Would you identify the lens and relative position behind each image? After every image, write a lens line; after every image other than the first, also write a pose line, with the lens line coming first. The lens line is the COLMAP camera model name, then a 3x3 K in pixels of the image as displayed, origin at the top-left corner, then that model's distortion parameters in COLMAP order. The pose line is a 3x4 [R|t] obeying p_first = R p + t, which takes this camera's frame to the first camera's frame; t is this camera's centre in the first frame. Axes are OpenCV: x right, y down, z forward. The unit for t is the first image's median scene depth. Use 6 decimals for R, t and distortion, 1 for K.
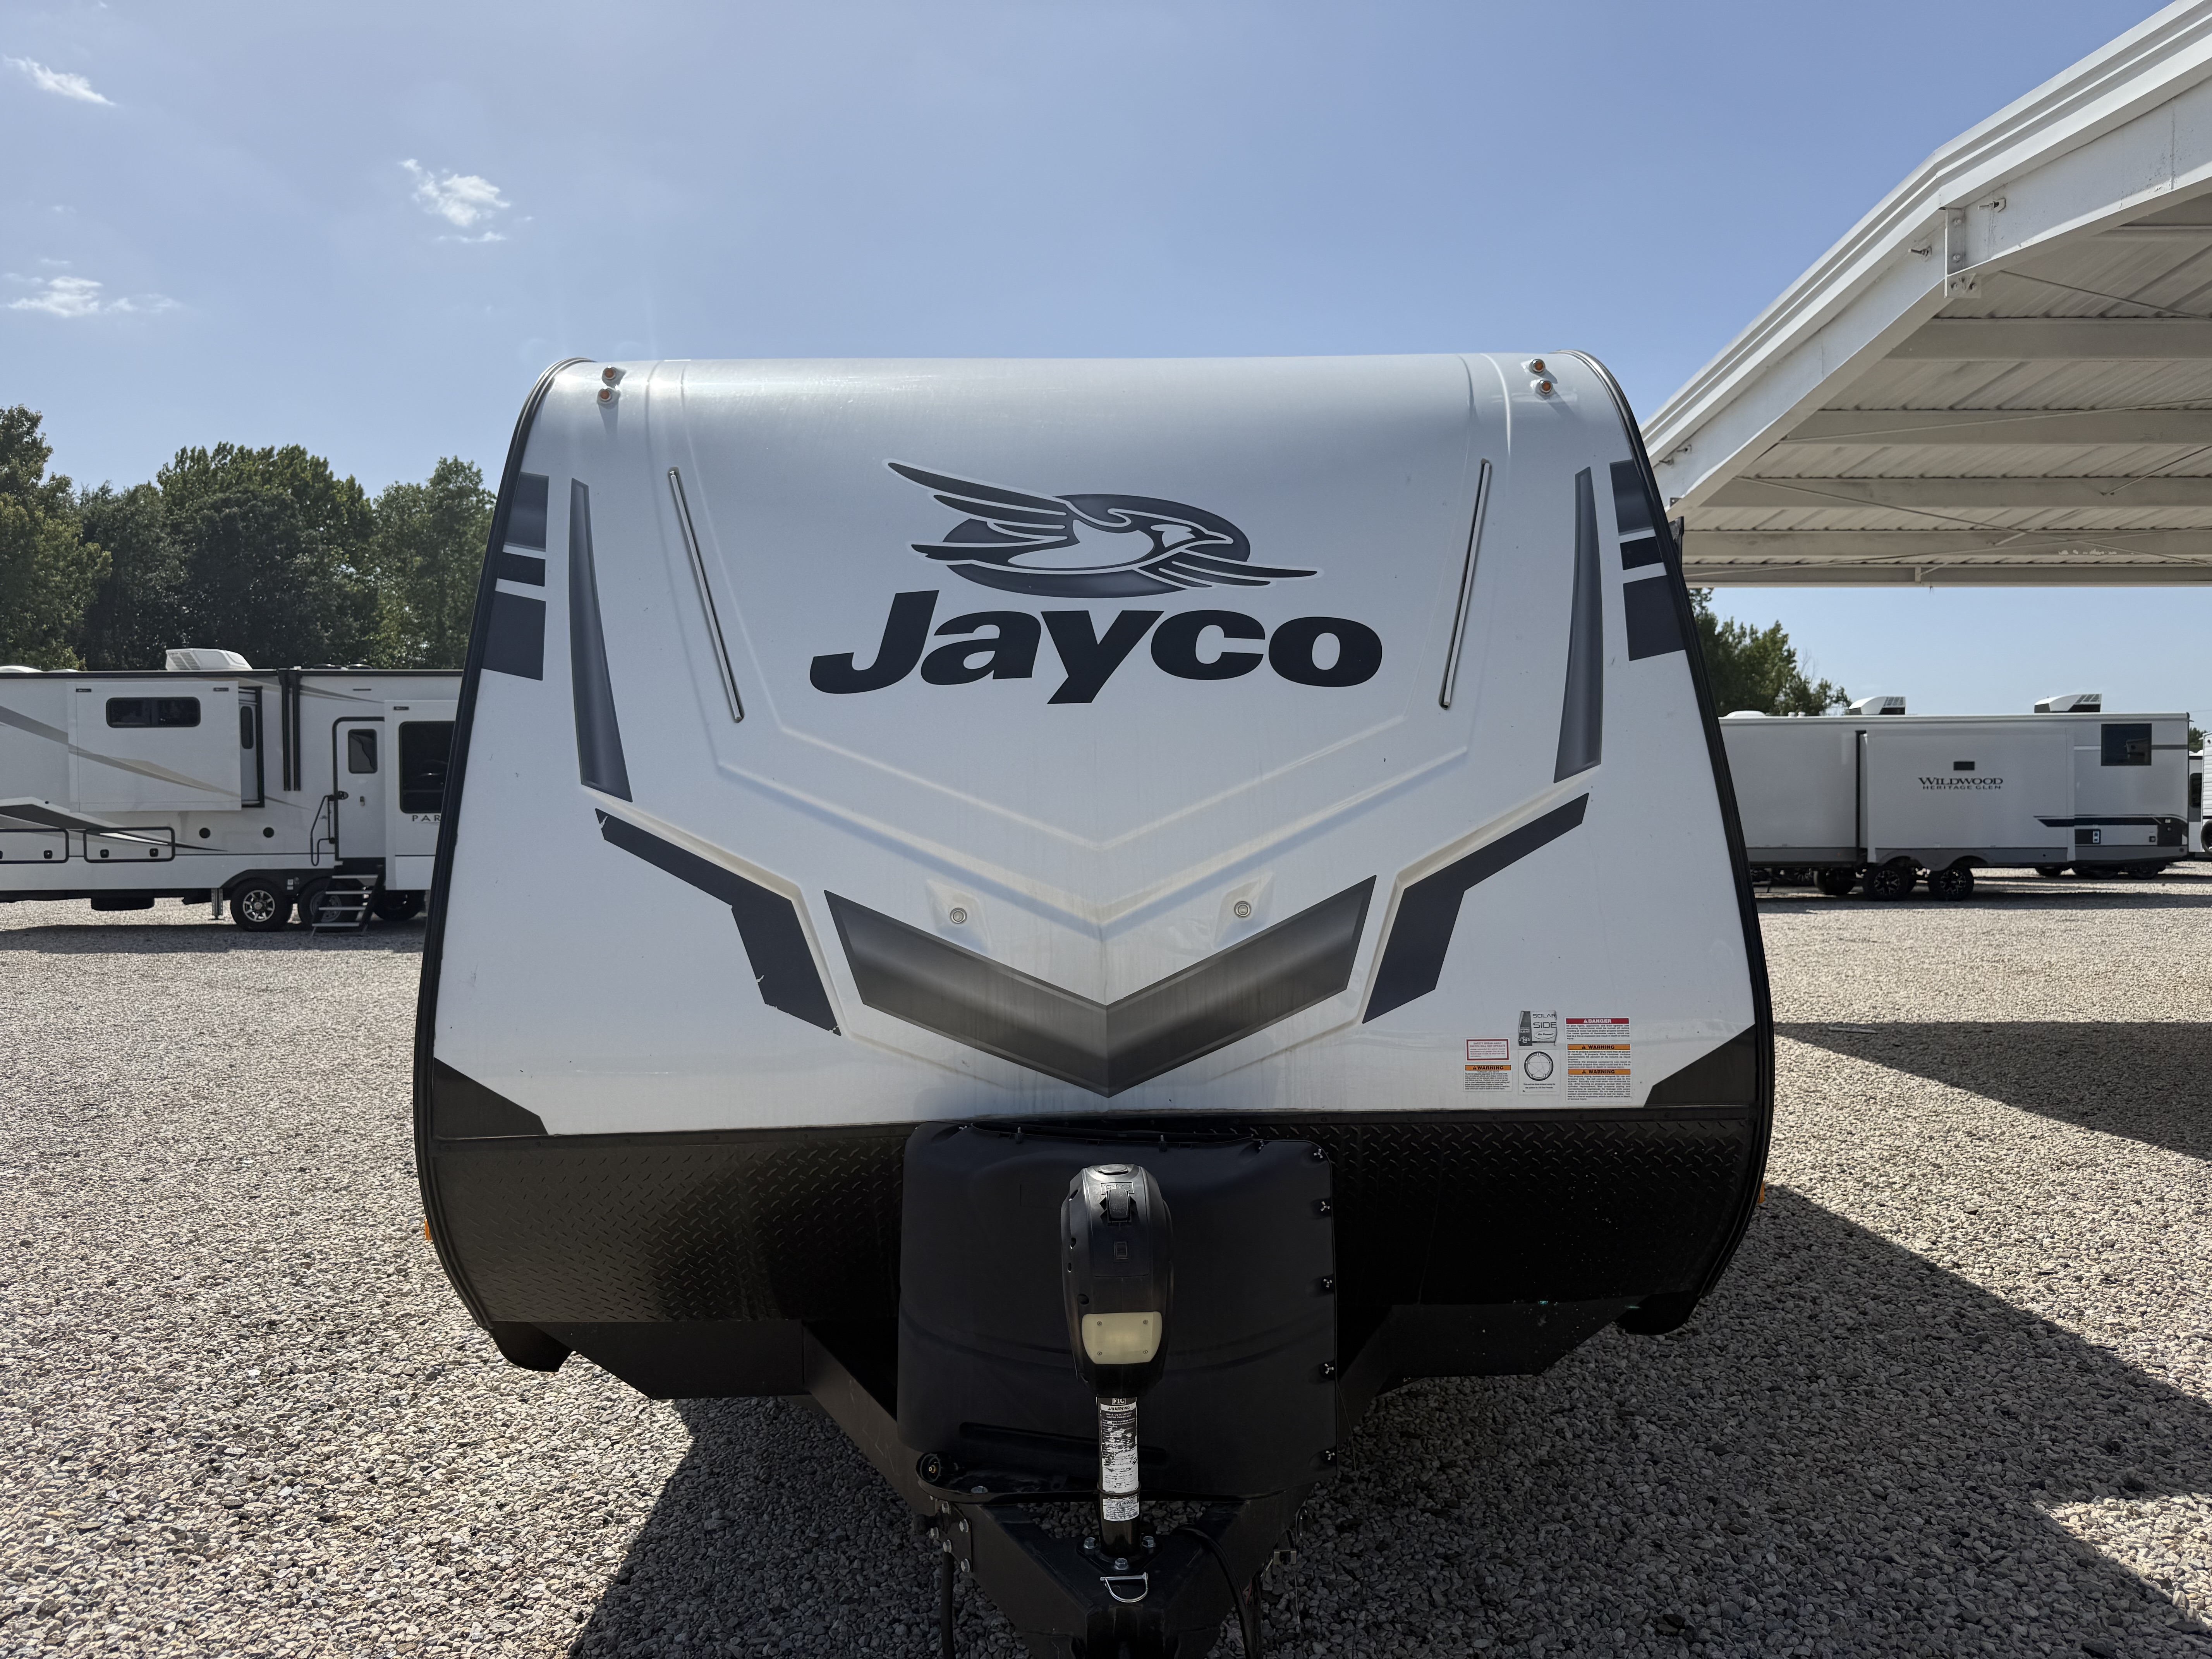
lens RADIAL K [[1482.0, 0, 1103.6], [0, 1482.0, 835.8], [0, 0, 1]] dist [0.134545, -0.171549]
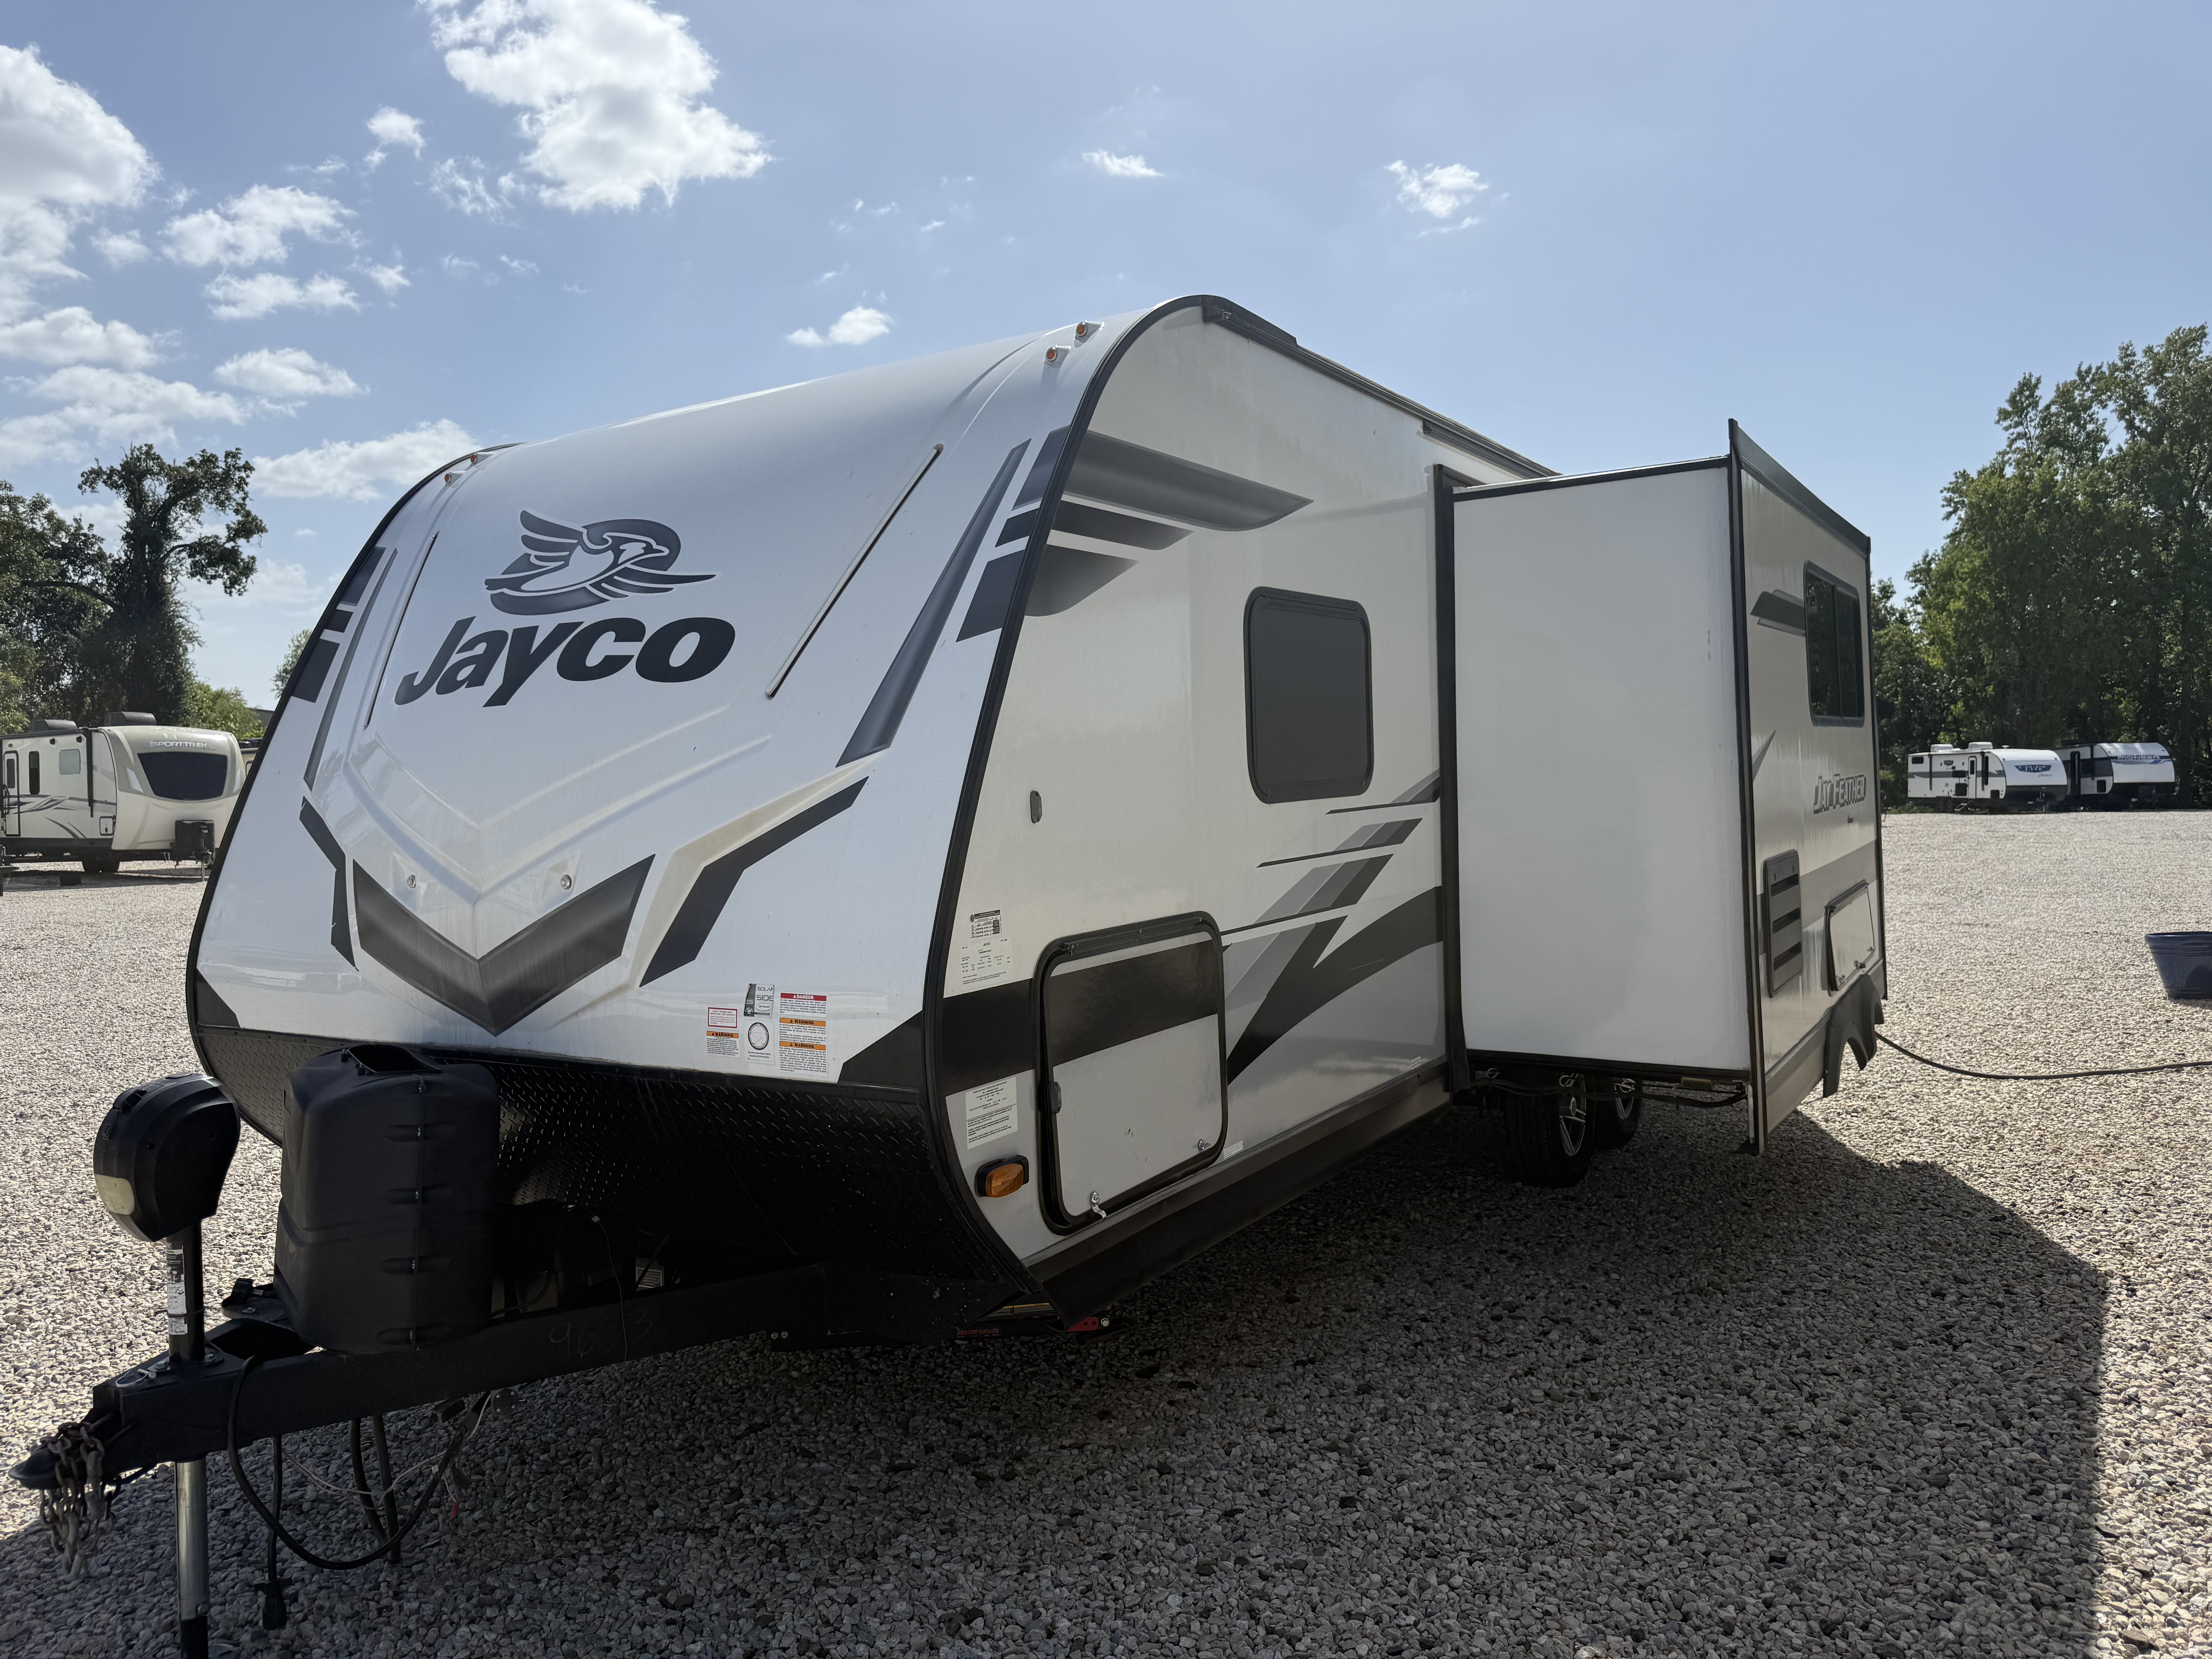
lens RADIAL K [[1551.8, 0, 1106.0], [0, 1551.8, 829.5], [0, 0, 1]] dist [0.069177, -0.101812]
pose [[0.833766, 0.007269, -0.552070, 1.072441], [0.003478, 0.999824, 0.018417, -0.011427], [0.552107, -0.017276, 0.833595, 0.215098]]
